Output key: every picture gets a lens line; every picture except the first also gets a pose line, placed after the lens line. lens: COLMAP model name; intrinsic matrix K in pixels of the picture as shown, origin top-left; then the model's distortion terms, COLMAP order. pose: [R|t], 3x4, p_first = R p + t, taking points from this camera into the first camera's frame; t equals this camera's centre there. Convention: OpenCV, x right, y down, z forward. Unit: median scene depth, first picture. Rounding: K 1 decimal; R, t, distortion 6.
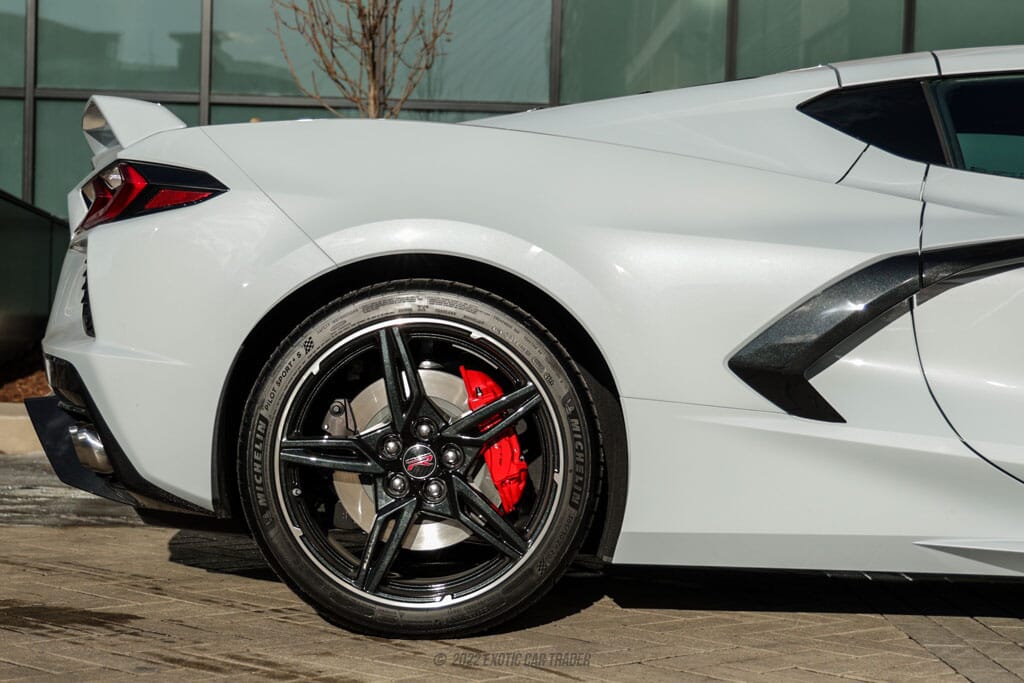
lens RADIAL K [[1307.5, 0, 512.1], [0, 1307.5, 331.7], [0, 0, 1]] dist [0.005158, 0.000000]
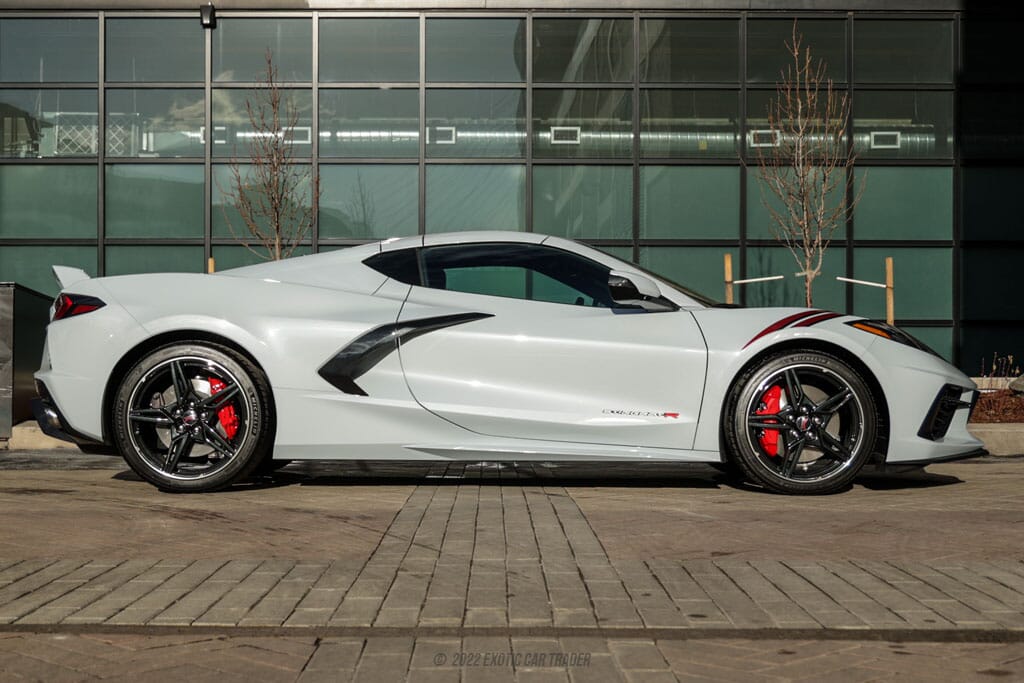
lens RADIAL K [[928.8, 0, 505.0], [0, 928.8, 362.5], [0, 0, 1]] dist [0.004162, 0.012652]
pose [[0.999594, -0.028065, 0.004947, 0.491470], [0.028174, 0.999325, -0.023581, 0.055286], [-0.004281, 0.023711, 0.999710, -0.679281]]
